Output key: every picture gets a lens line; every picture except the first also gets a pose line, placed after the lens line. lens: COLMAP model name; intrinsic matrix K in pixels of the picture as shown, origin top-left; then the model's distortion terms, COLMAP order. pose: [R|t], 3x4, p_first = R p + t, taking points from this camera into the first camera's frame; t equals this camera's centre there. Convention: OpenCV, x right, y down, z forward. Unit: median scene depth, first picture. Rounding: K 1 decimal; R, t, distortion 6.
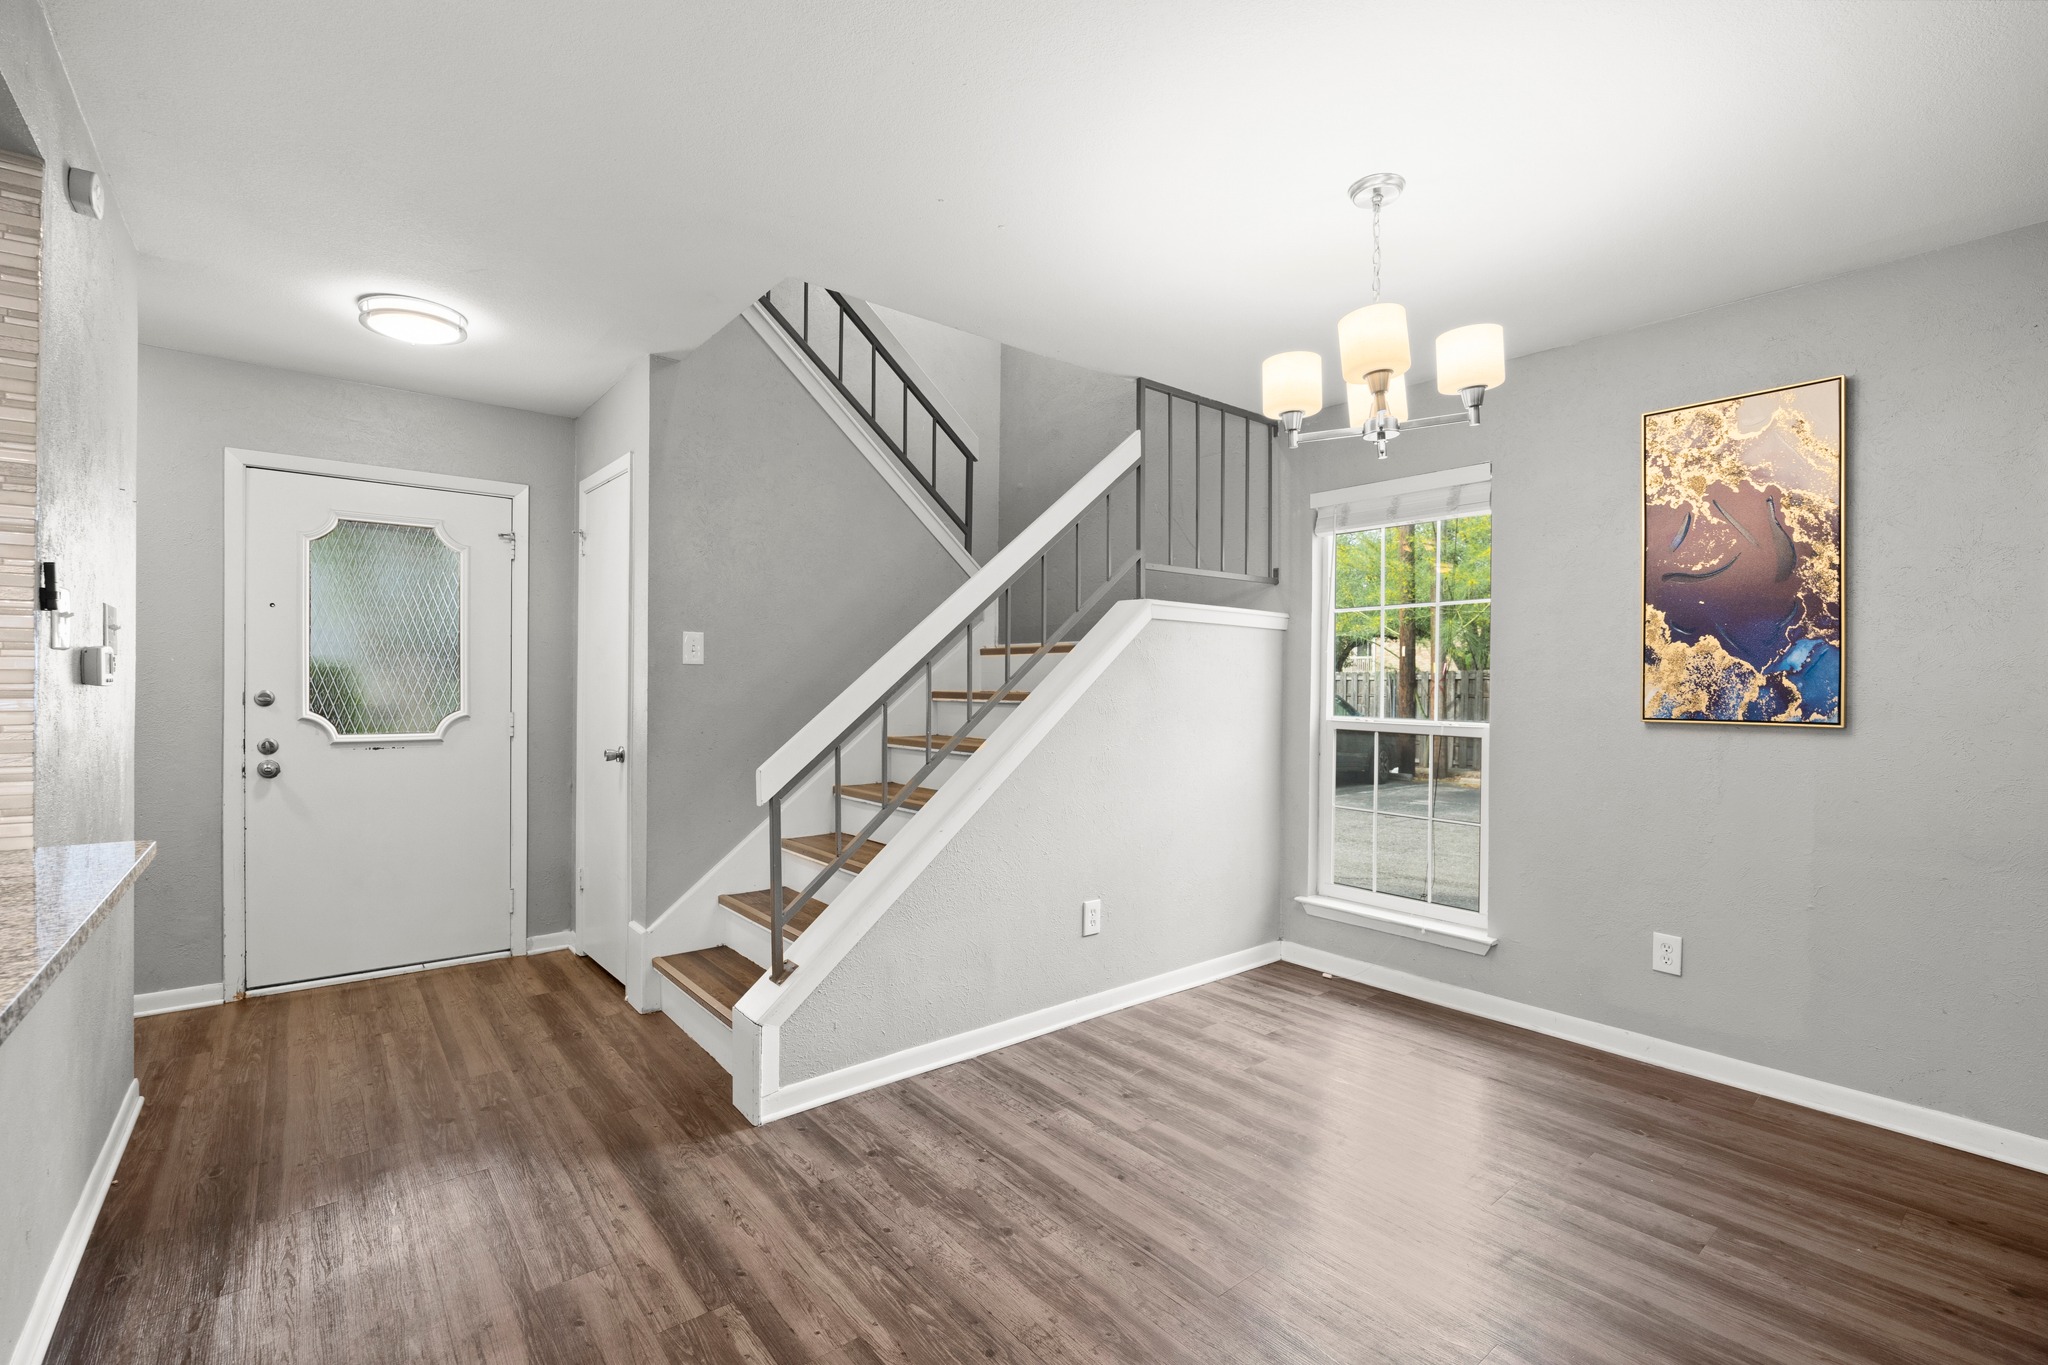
lens RADIAL K [[900.7, 0, 1042.4], [0, 900.7, 678.8], [0, 0, 1]] dist [-0.009362, 0.000825]
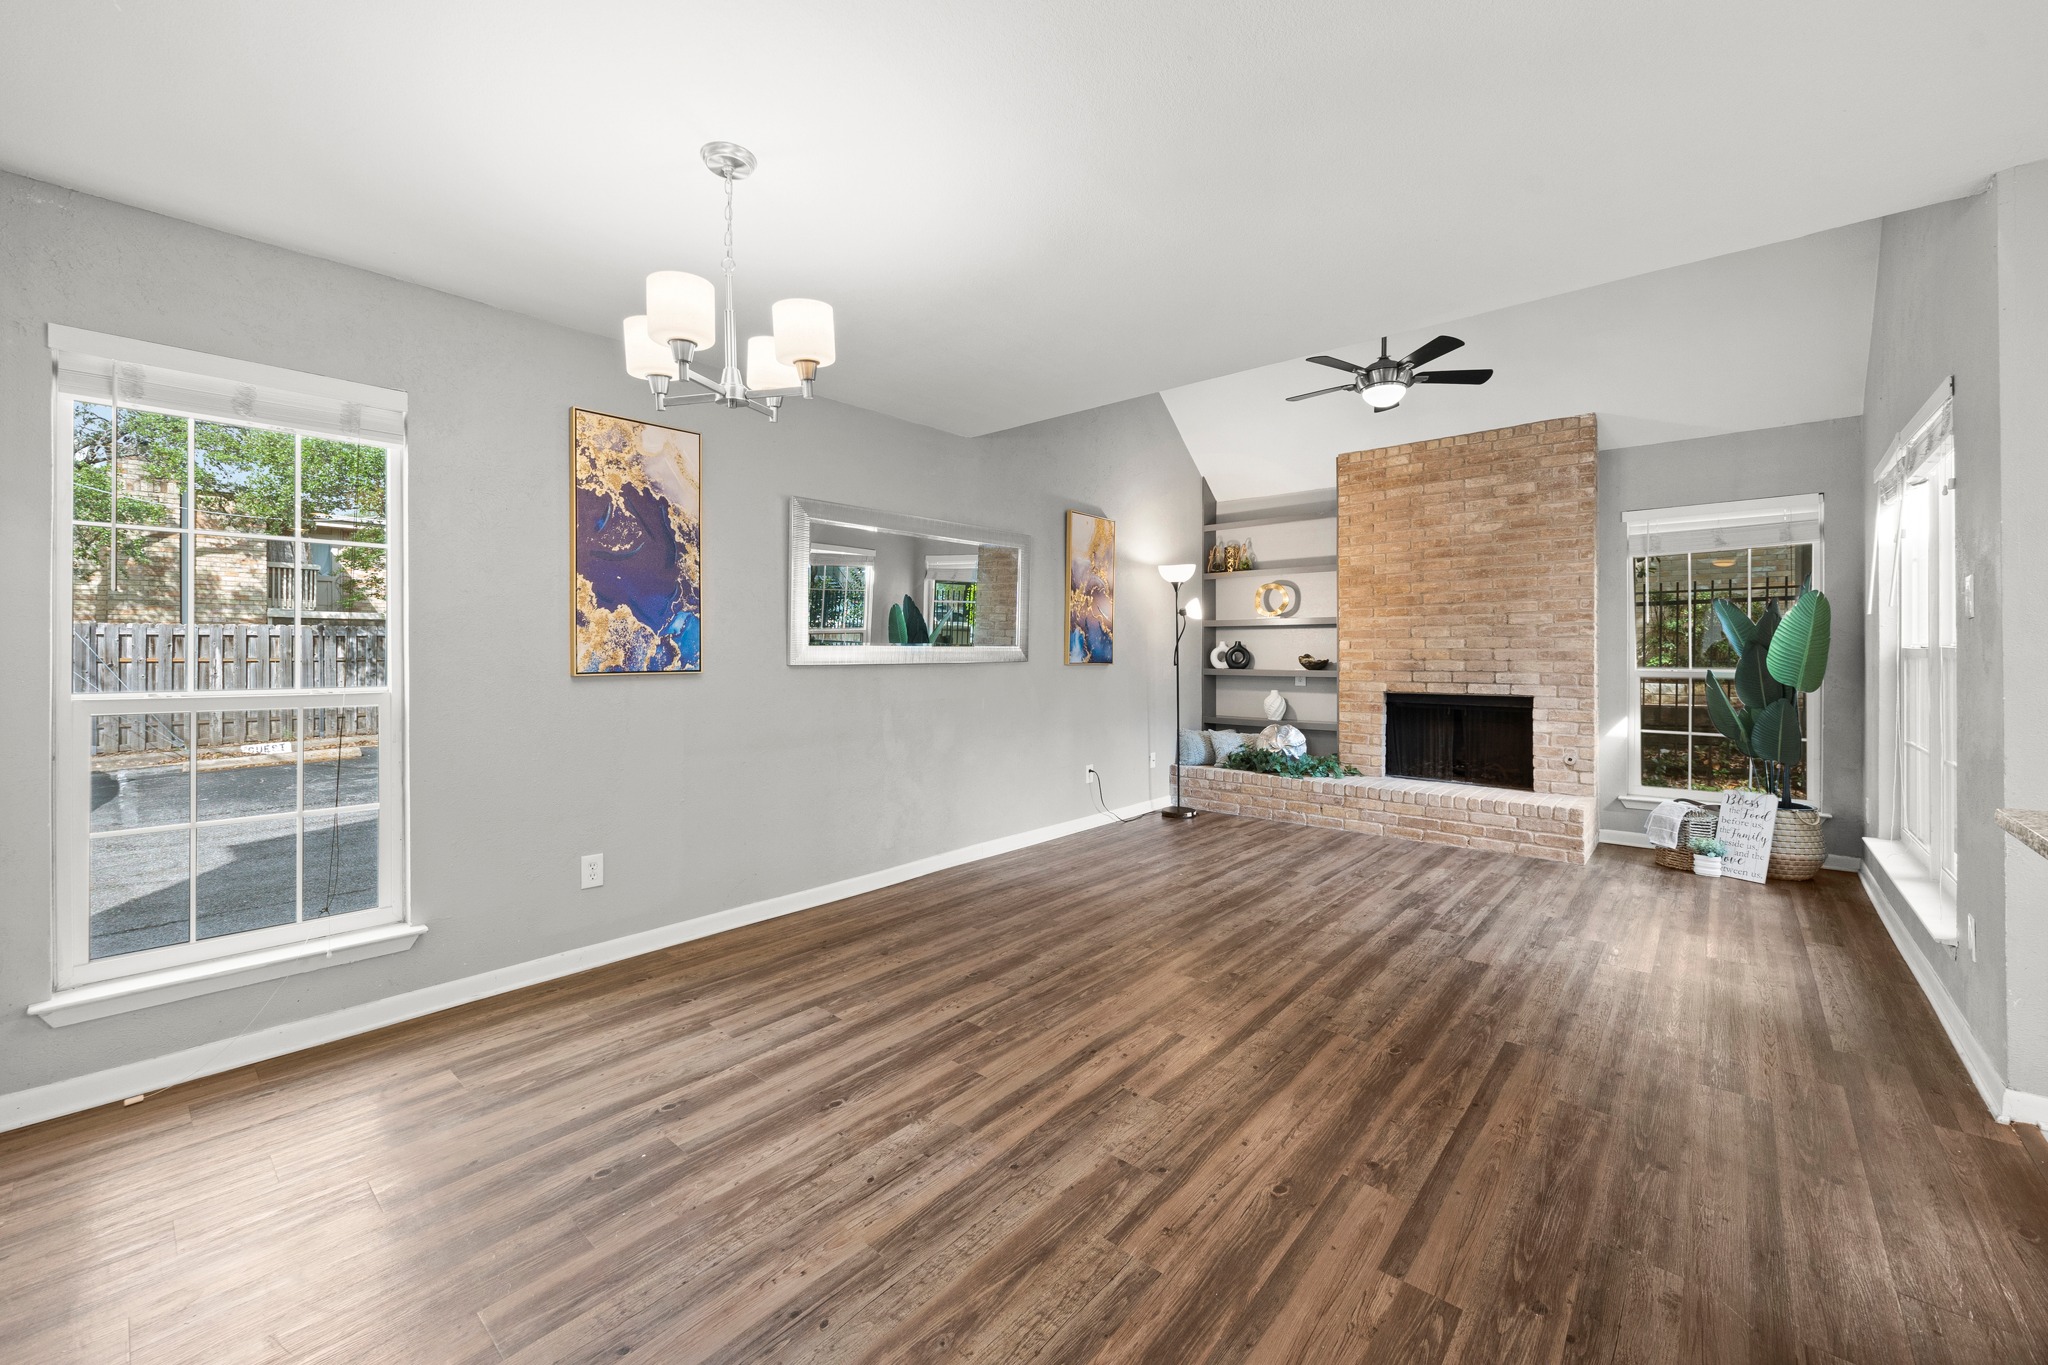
lens RADIAL K [[812.3, 0, 1006.2], [0, 812.3, 648.5], [0, 0, 1]] dist [0.000329, 0.000241]
pose [[-0.142003, -0.002107, 0.989864, -0.454849], [-0.005132, 0.999986, 0.001392, 0.008908], [-0.989853, -0.004882, -0.142012, 0.632120]]
